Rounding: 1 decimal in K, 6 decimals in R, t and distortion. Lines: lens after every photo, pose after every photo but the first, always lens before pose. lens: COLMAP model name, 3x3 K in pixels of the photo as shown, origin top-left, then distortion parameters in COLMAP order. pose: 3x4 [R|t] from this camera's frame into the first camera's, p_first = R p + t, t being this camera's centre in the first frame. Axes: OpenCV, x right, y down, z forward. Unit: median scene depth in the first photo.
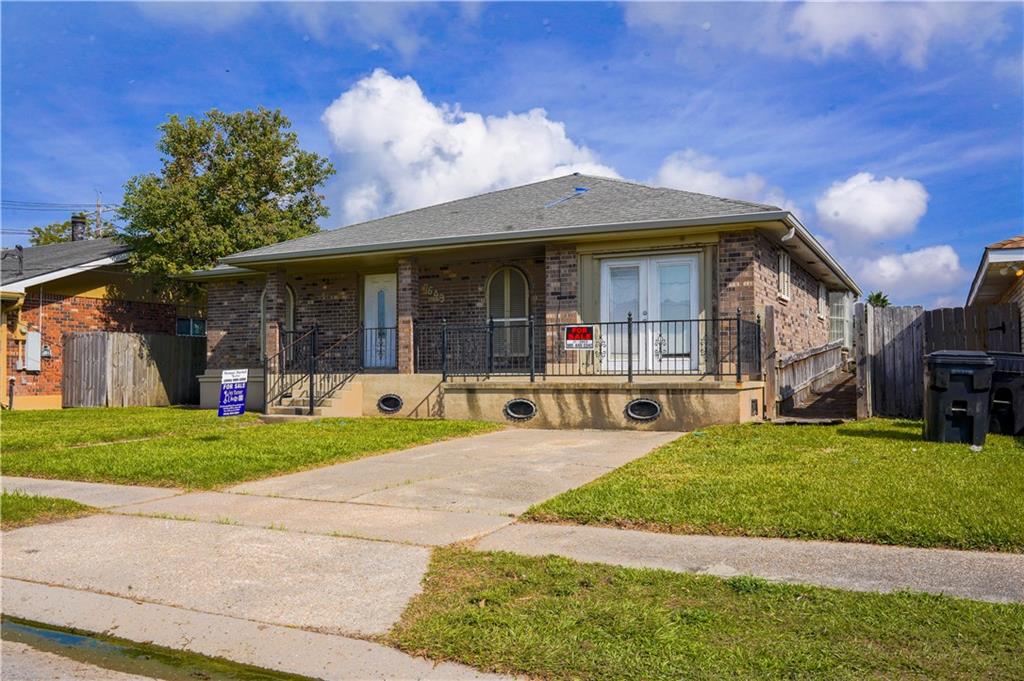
lens RADIAL K [[850.3, 0, 515.1], [0, 850.3, 342.9], [0, 0, 1]] dist [-0.040712, 0.004807]
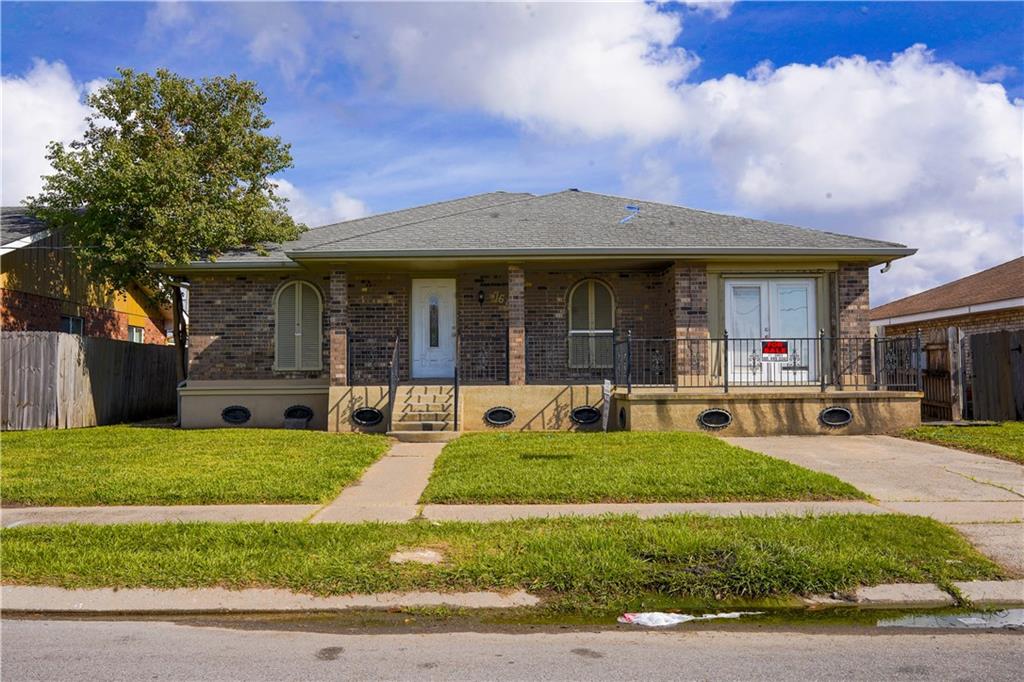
lens RADIAL K [[850.3, 0, 514.5], [0, 850.3, 335.8], [0, 0, 1]] dist [-0.040712, 0.004807]
pose [[0.899616, 0.024590, 0.435989, -0.614223], [-0.014913, 0.999561, -0.025603, 0.005879], [-0.436427, 0.016531, 0.899588, 0.153231]]
